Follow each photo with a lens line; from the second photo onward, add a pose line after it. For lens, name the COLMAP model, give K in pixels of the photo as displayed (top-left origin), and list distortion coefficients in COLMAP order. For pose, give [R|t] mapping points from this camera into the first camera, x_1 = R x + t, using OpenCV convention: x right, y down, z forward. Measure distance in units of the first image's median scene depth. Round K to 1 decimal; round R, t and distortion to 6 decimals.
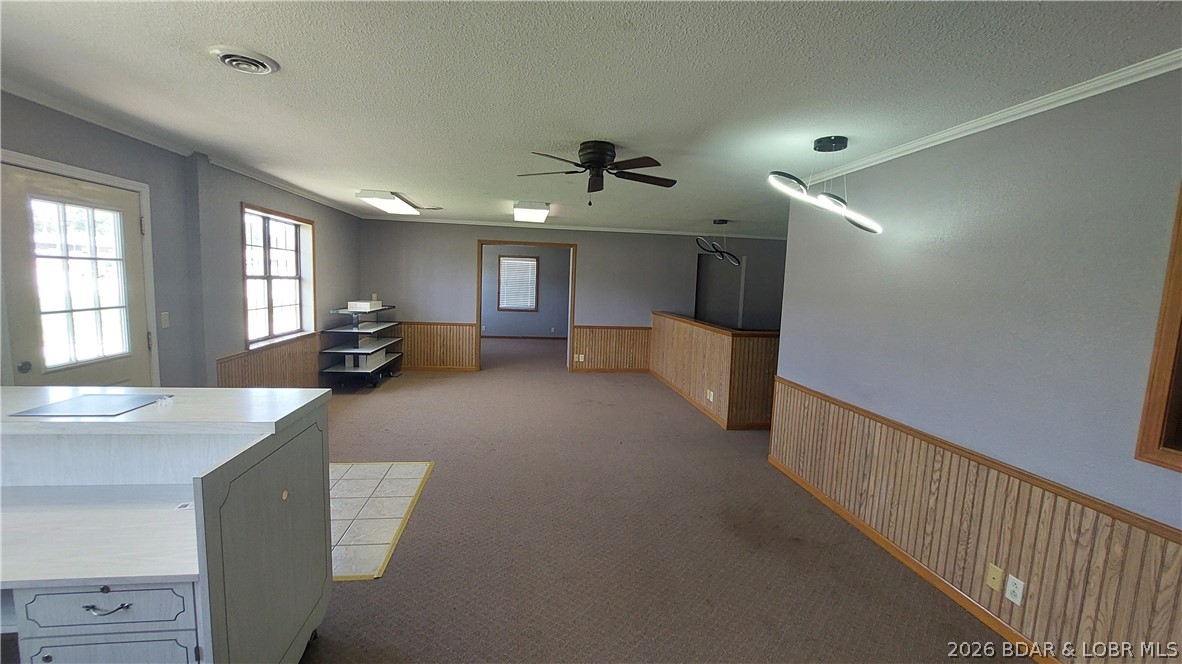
lens RADIAL K [[469.6, 0, 600.9], [0, 469.6, 328.5], [0, 0, 1]] dist [-0.029782, 0.003422]
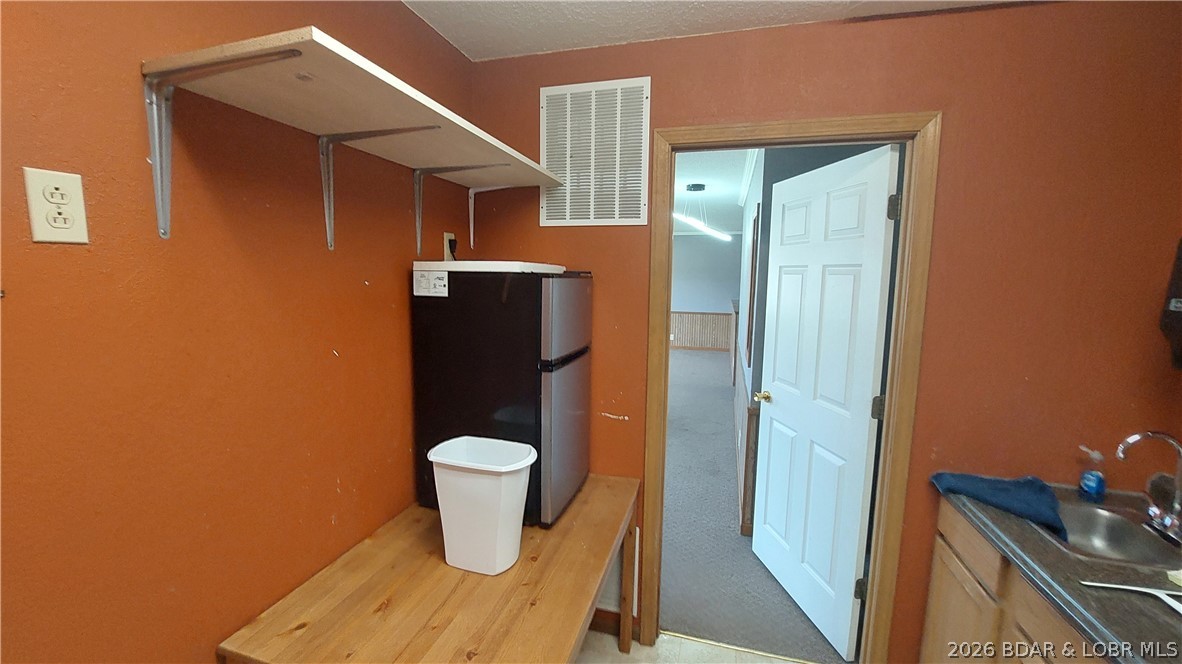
lens RADIAL K [[469.6, 0, 584.2], [0, 469.6, 326.2], [0, 0, 1]] dist [-0.029782, 0.003422]
pose [[0.900921, 0.021307, -0.433459, 0.785531], [-0.021695, 0.999756, 0.004051, 0.090664], [0.433440, 0.005755, 0.901164, -0.621752]]
